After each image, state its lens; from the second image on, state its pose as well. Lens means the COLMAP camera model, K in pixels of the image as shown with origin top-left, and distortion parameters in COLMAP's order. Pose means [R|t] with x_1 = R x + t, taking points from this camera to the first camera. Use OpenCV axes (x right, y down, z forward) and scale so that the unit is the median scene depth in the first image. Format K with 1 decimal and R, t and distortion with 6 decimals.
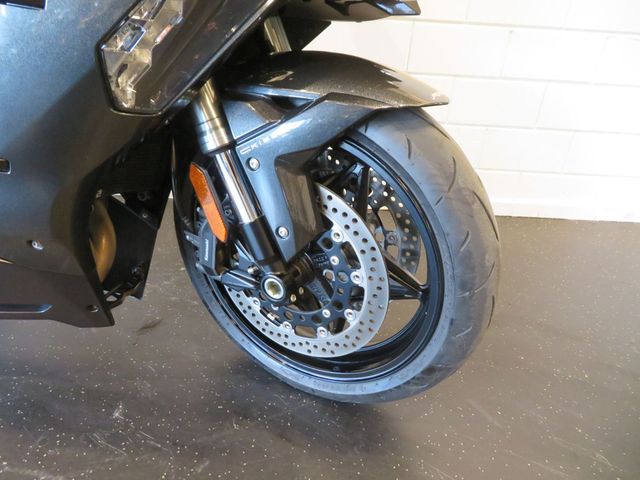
lens RADIAL K [[461.0, 0, 320.0], [0, 461.0, 240.0], [0, 0, 1]] dist [-0.006119, 0.004779]
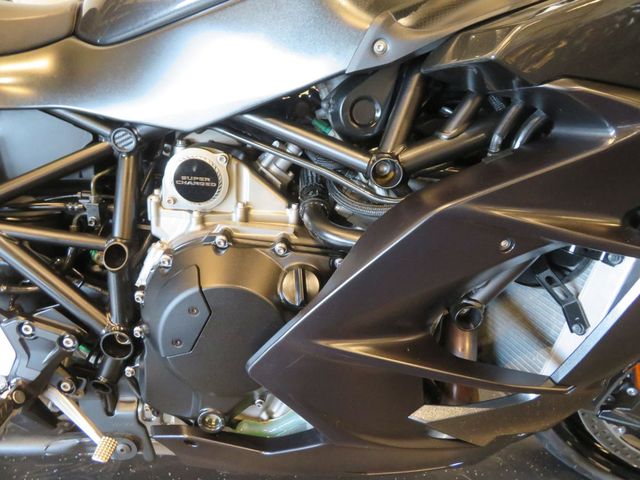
lens RADIAL K [[461.0, 0, 320.0], [0, 461.0, 240.0], [0, 0, 1]] dist [-0.006119, 0.004779]
pose [[0.998479, -0.038427, 0.039530, -0.988237], [0.035815, 0.997256, 0.064791, -0.443629], [-0.041911, -0.063276, 0.997116, 0.057648]]
